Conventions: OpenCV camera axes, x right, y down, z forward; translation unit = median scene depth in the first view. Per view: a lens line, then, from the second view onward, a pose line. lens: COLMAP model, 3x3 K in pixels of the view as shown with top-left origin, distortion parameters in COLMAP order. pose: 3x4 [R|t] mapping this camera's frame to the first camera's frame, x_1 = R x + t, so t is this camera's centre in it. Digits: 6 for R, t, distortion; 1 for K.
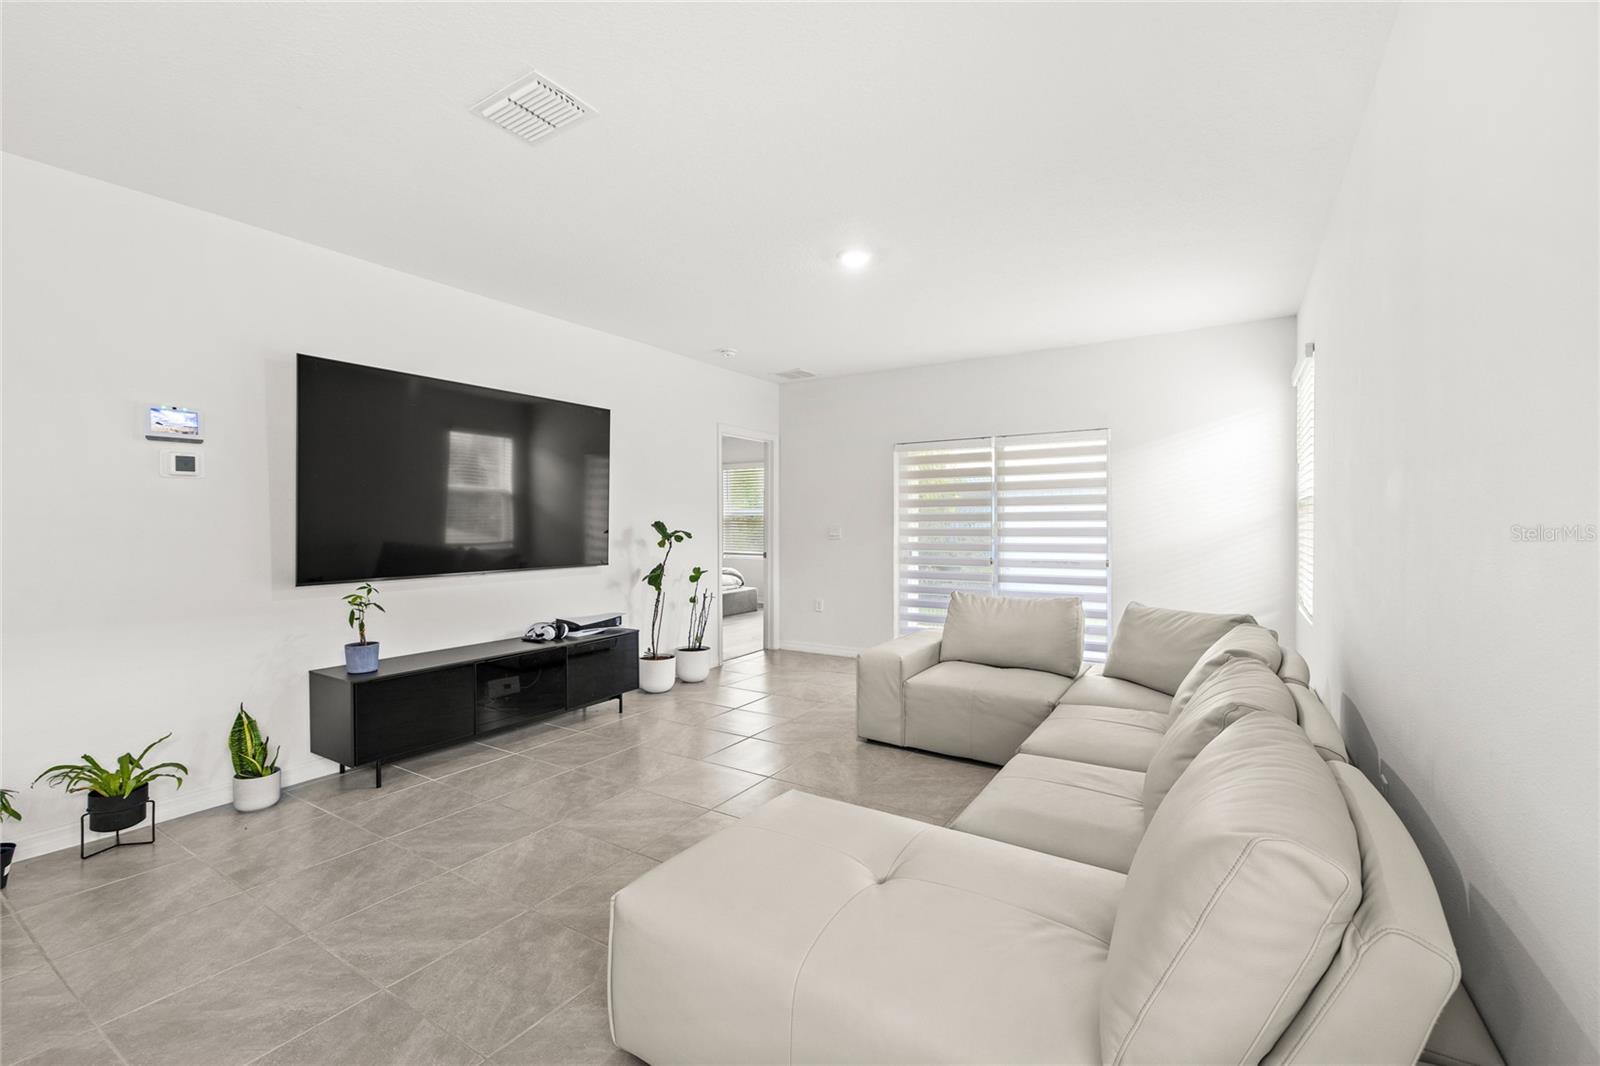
lens RADIAL K [[687.7, 0, 790.1], [0, 687.7, 537.7], [0, 0, 1]] dist [0.001816, 0.000393]
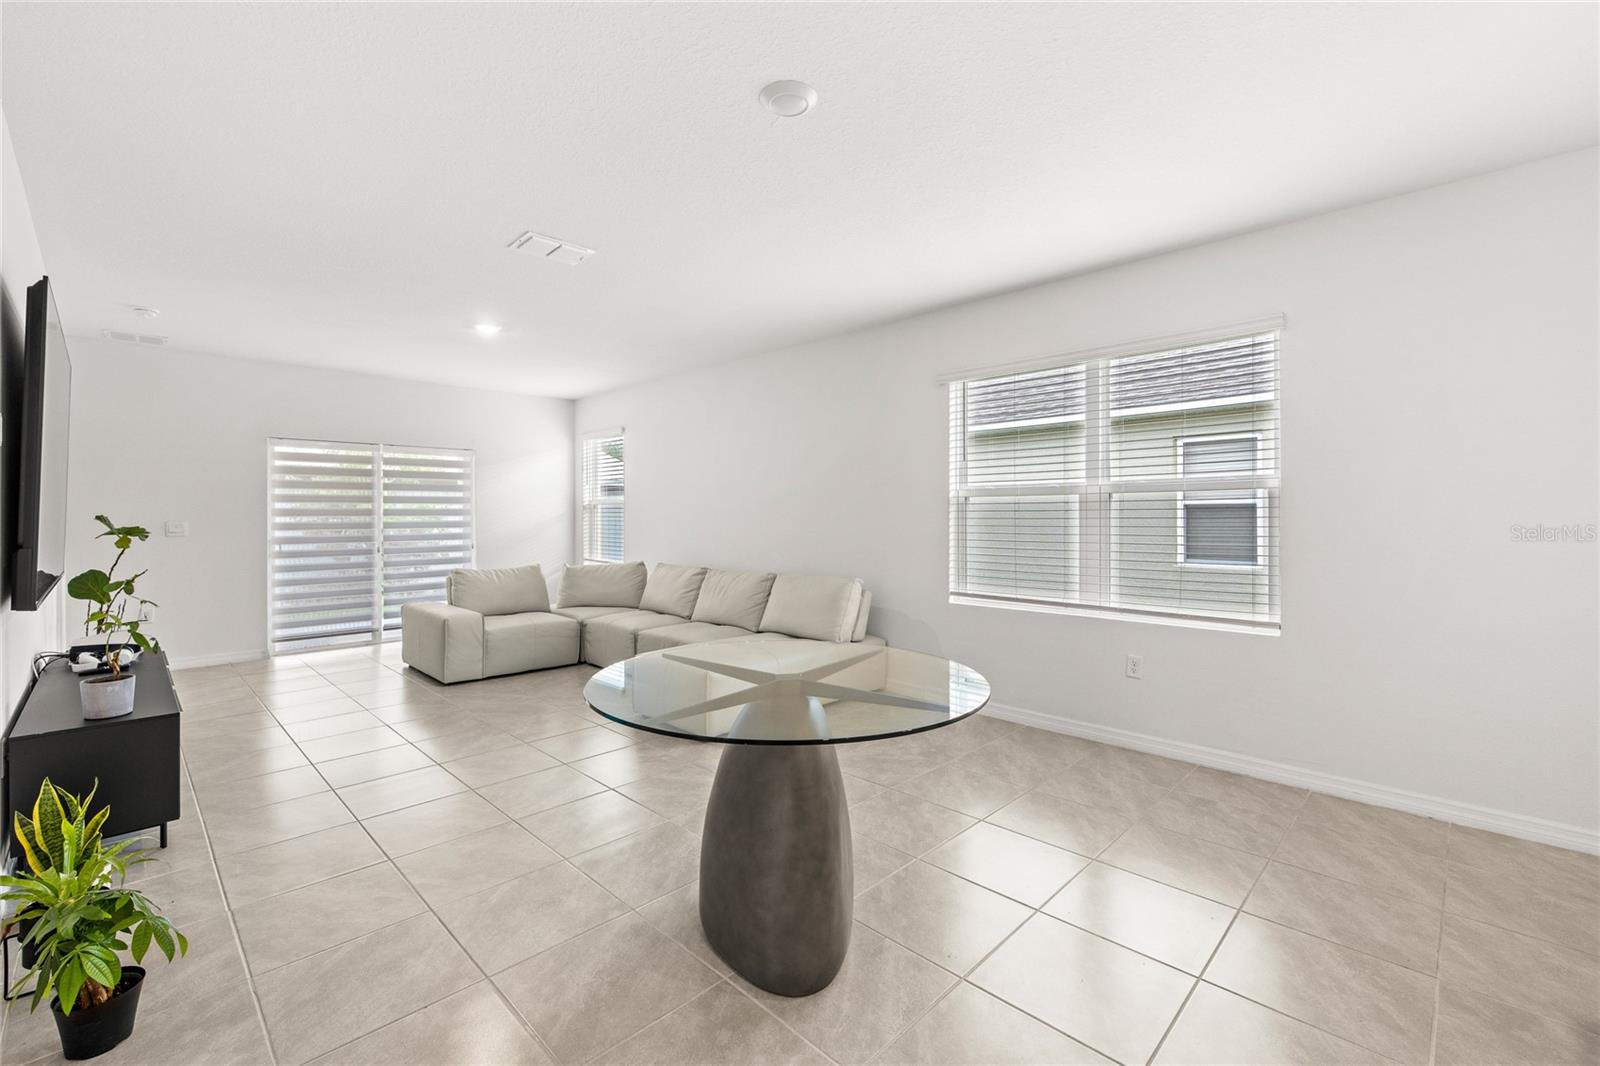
lens RADIAL K [[687.7, 0, 795.2], [0, 687.7, 518.4], [0, 0, 1]] dist [0.001816, 0.000393]
pose [[0.212031, -0.000424, 0.977263, -0.943226], [0.021690, 0.999756, -0.004273, 0.001560], [-0.977022, 0.022103, 0.211988, 0.078306]]
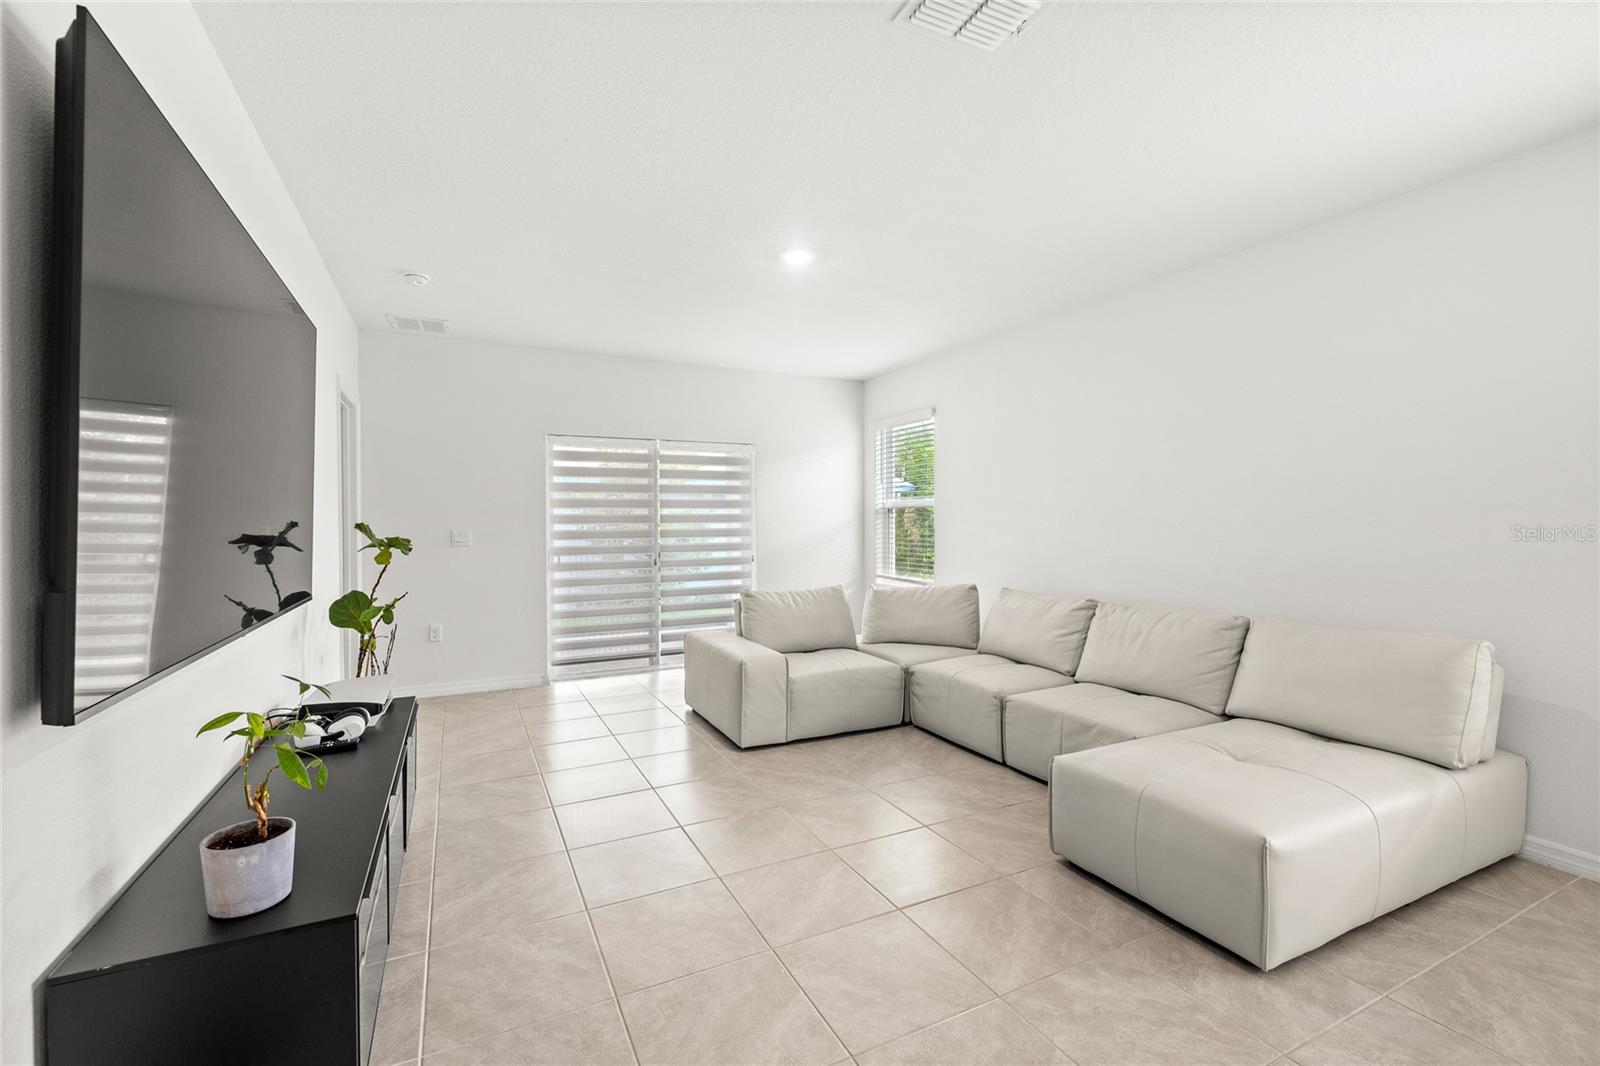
lens RADIAL K [[687.7, 0, 800.0], [0, 687.7, 531.1], [0, 0, 1]] dist [0.001816, 0.000393]
pose [[0.507792, -0.008629, 0.861437, -0.628202], [0.021552, 0.999764, -0.002690, -0.005879], [-0.861210, 0.019932, 0.507858, 0.411166]]
